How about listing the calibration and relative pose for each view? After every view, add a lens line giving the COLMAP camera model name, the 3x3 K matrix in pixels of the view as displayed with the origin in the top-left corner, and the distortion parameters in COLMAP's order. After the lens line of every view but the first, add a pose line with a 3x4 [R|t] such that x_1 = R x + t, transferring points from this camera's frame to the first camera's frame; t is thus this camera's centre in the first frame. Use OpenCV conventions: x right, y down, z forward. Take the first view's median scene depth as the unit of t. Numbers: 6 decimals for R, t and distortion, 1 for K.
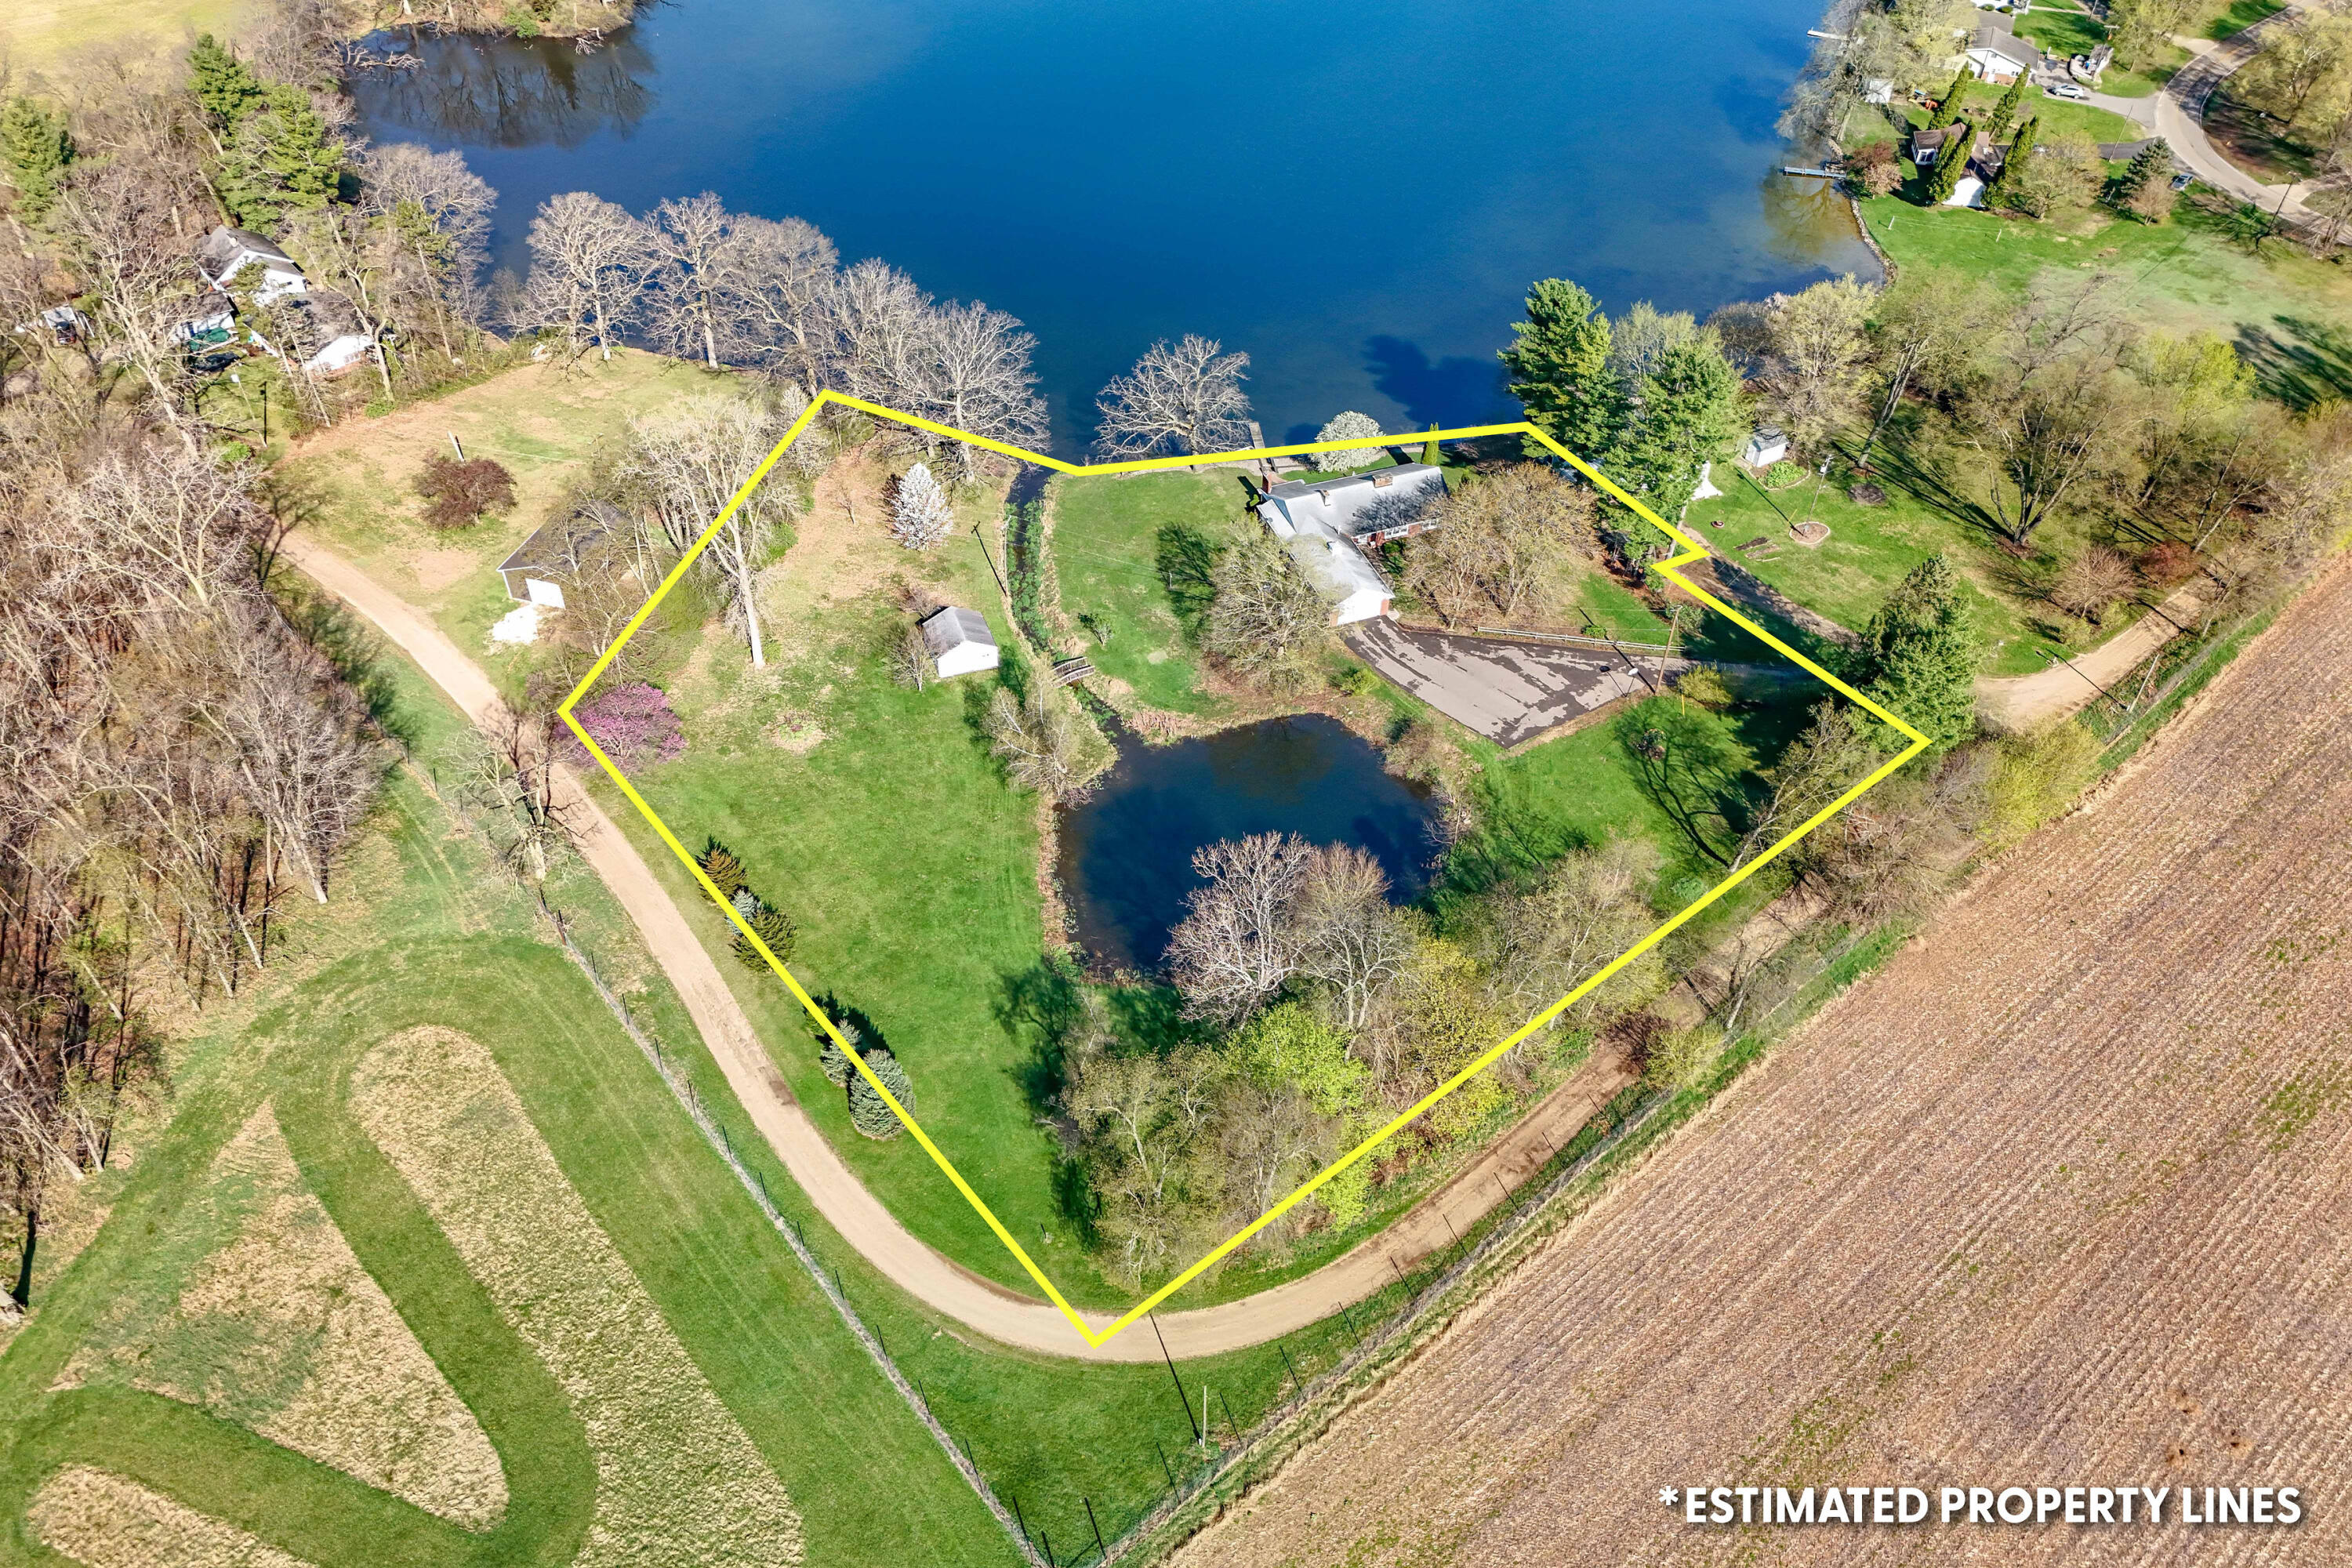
lens RADIAL K [[1734.9, 0, 1179.2], [0, 1734.9, 779.2], [0, 0, 1]] dist [0.076933, -0.057015]
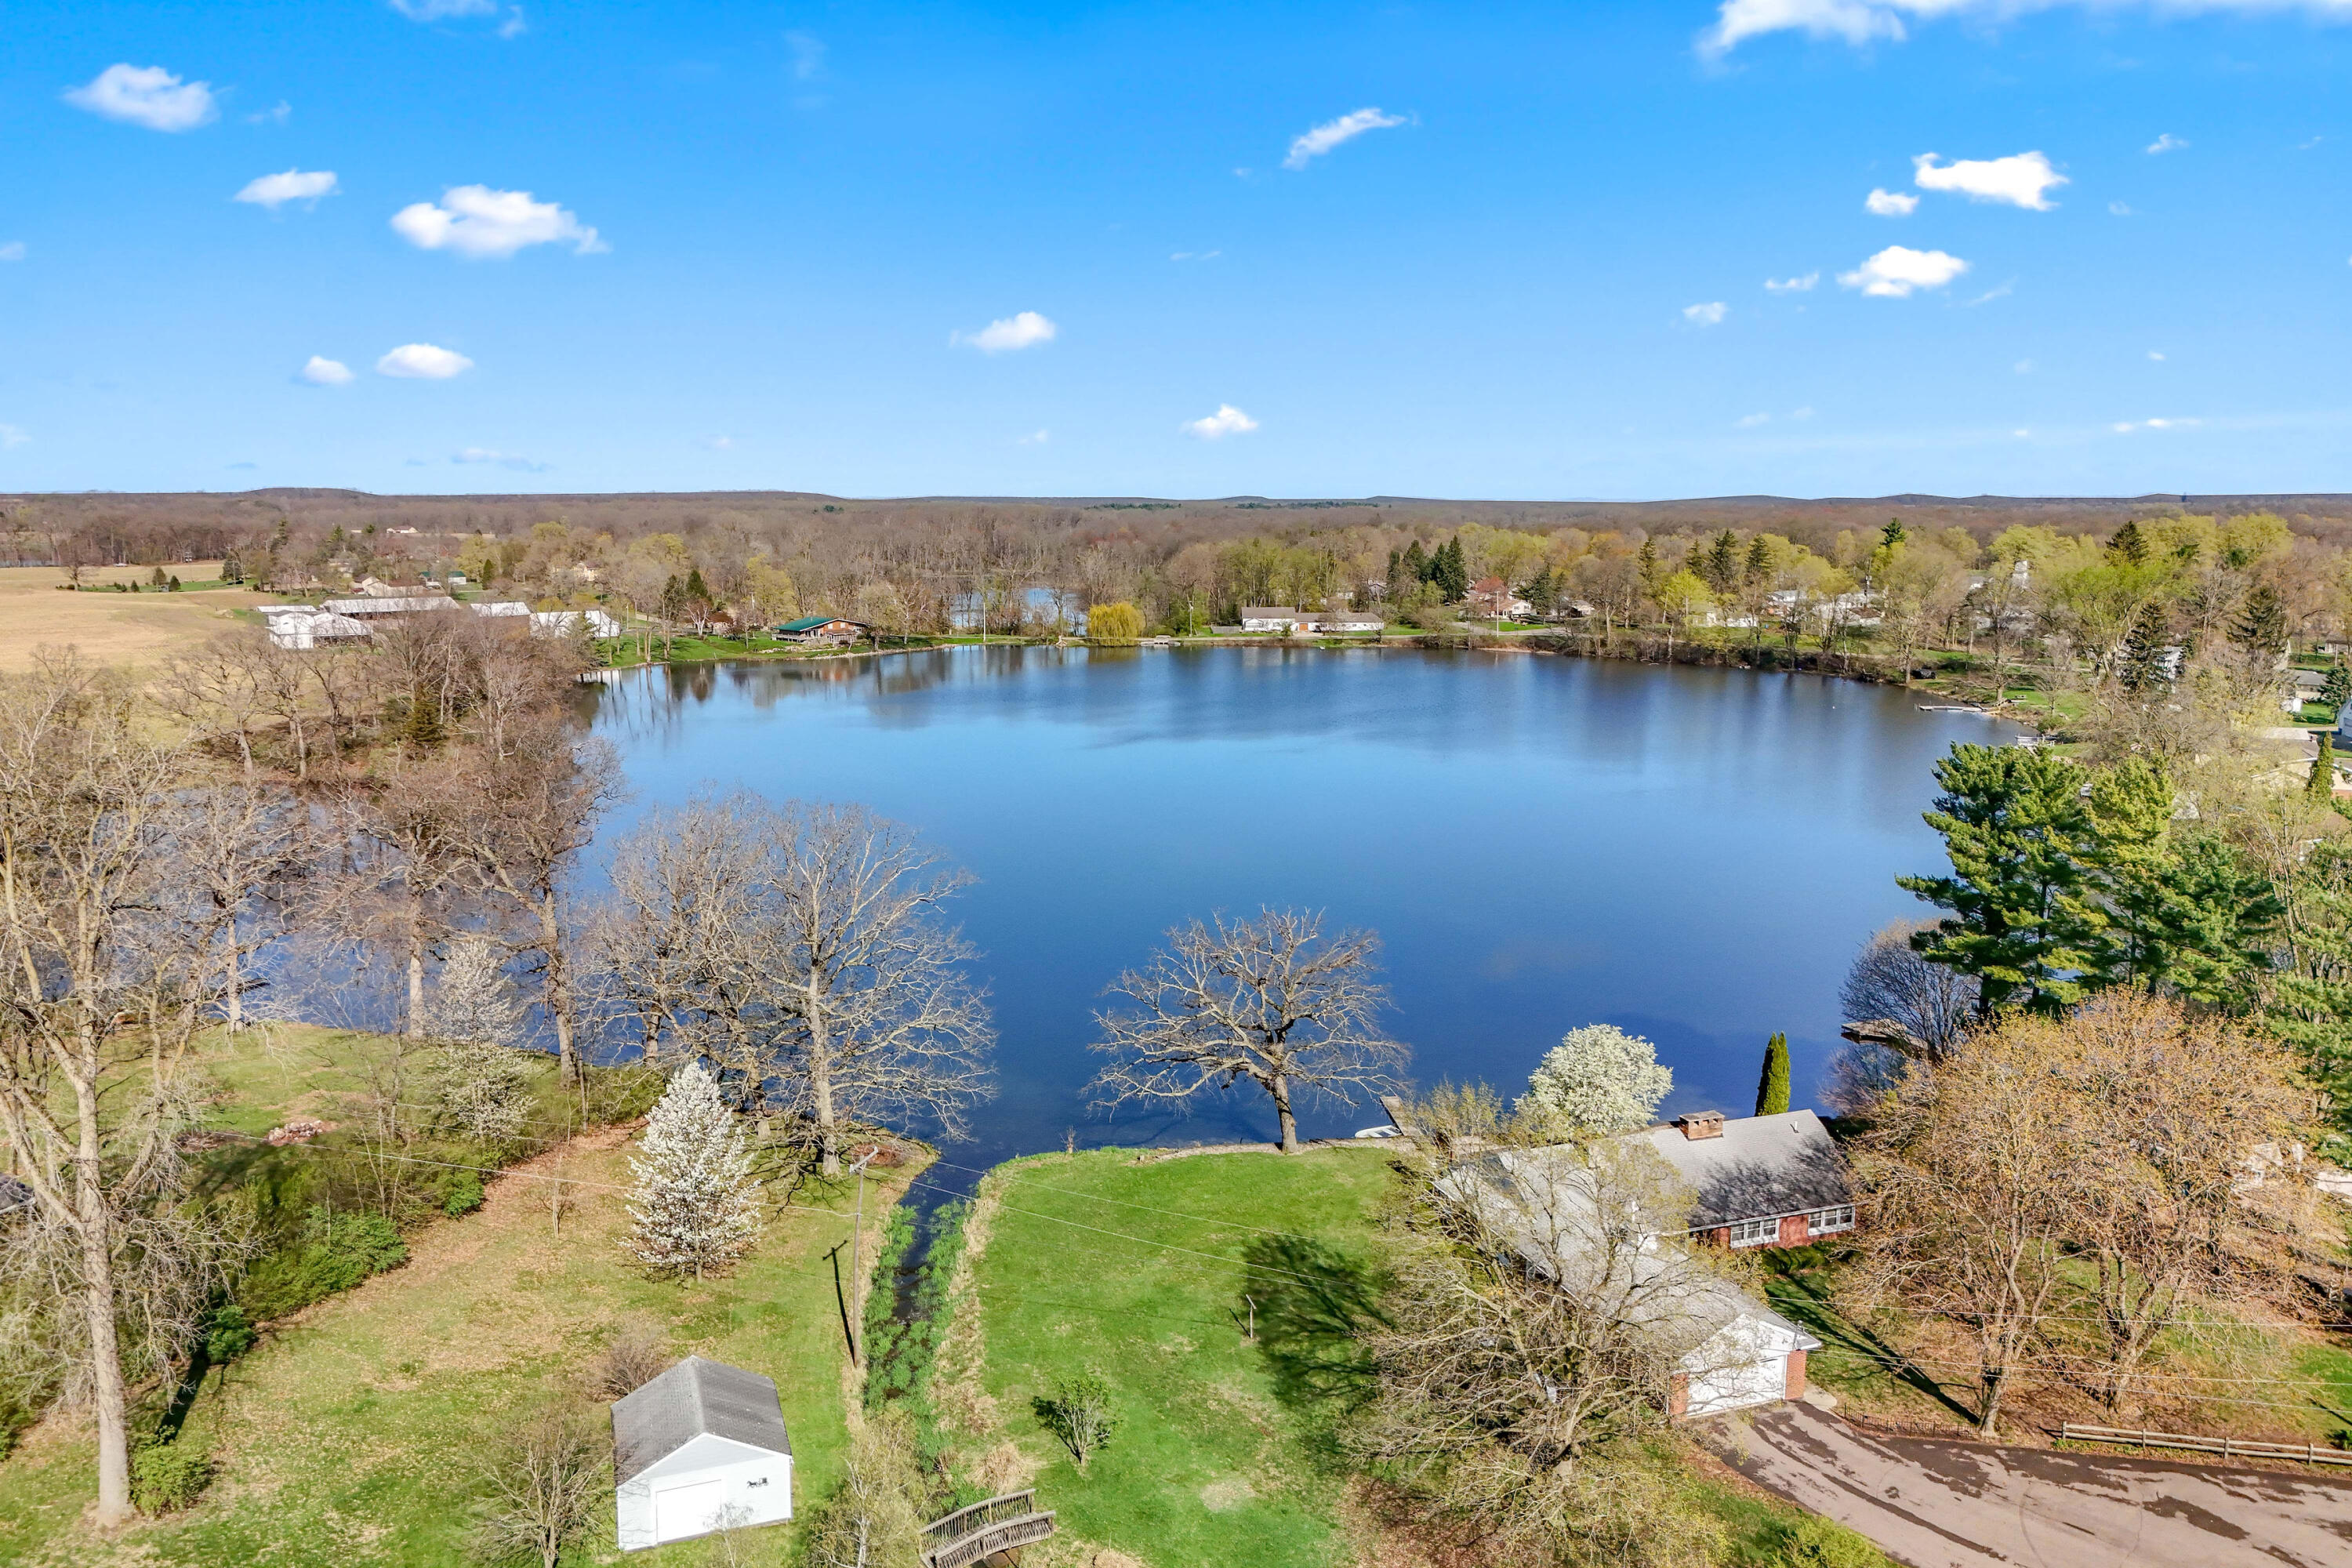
lens RADIAL K [[1734.9, 0, 1179.2], [0, 1734.9, 779.2], [0, 0, 1]] dist [0.076933, -0.057015]
pose [[0.999903, -0.007171, -0.011926, -0.017476], [-0.000637, 0.832526, -0.553986, 0.010749], [0.013902, 0.553940, 0.832440, 0.612307]]
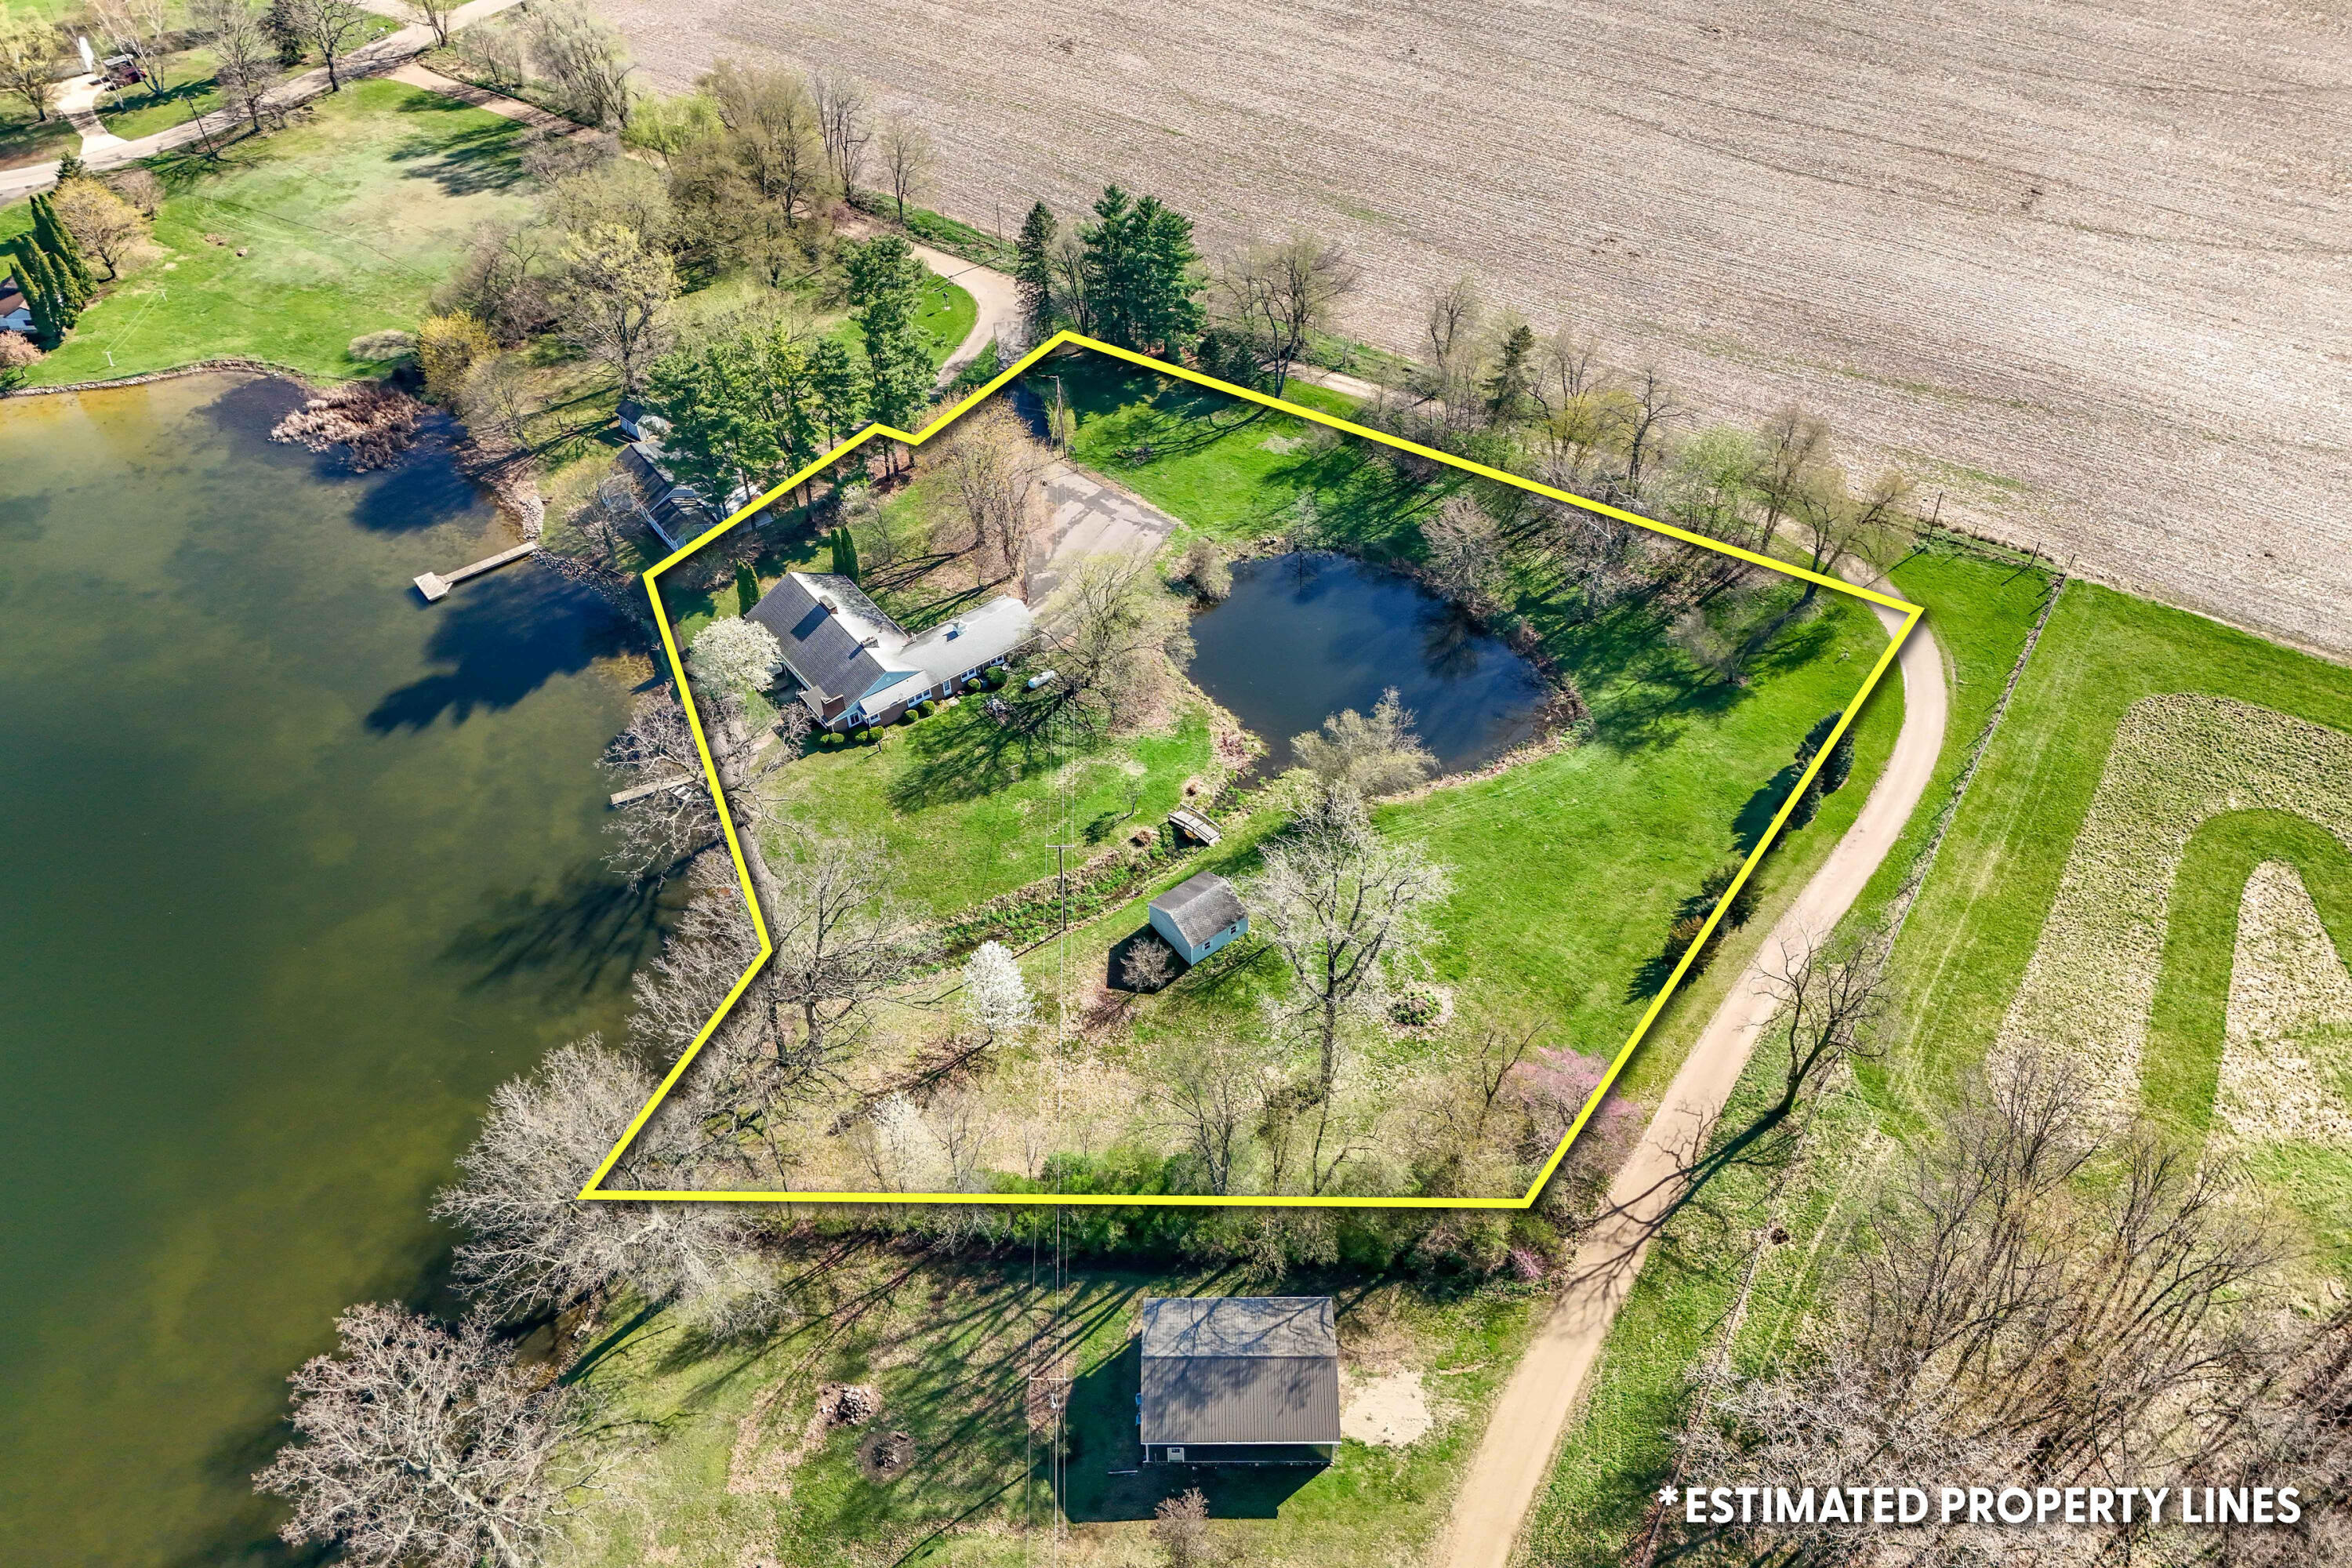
lens RADIAL K [[1734.1, 0, 1176.5], [0, 1734.1, 748.1], [0, 0, 1]] dist [0.070906, -0.051468]
pose [[-0.287977, -0.674056, 0.680234, -0.637752], [0.657122, 0.377616, 0.652378, -0.661346], [-0.696606, 0.634866, 0.334192, 0.690380]]
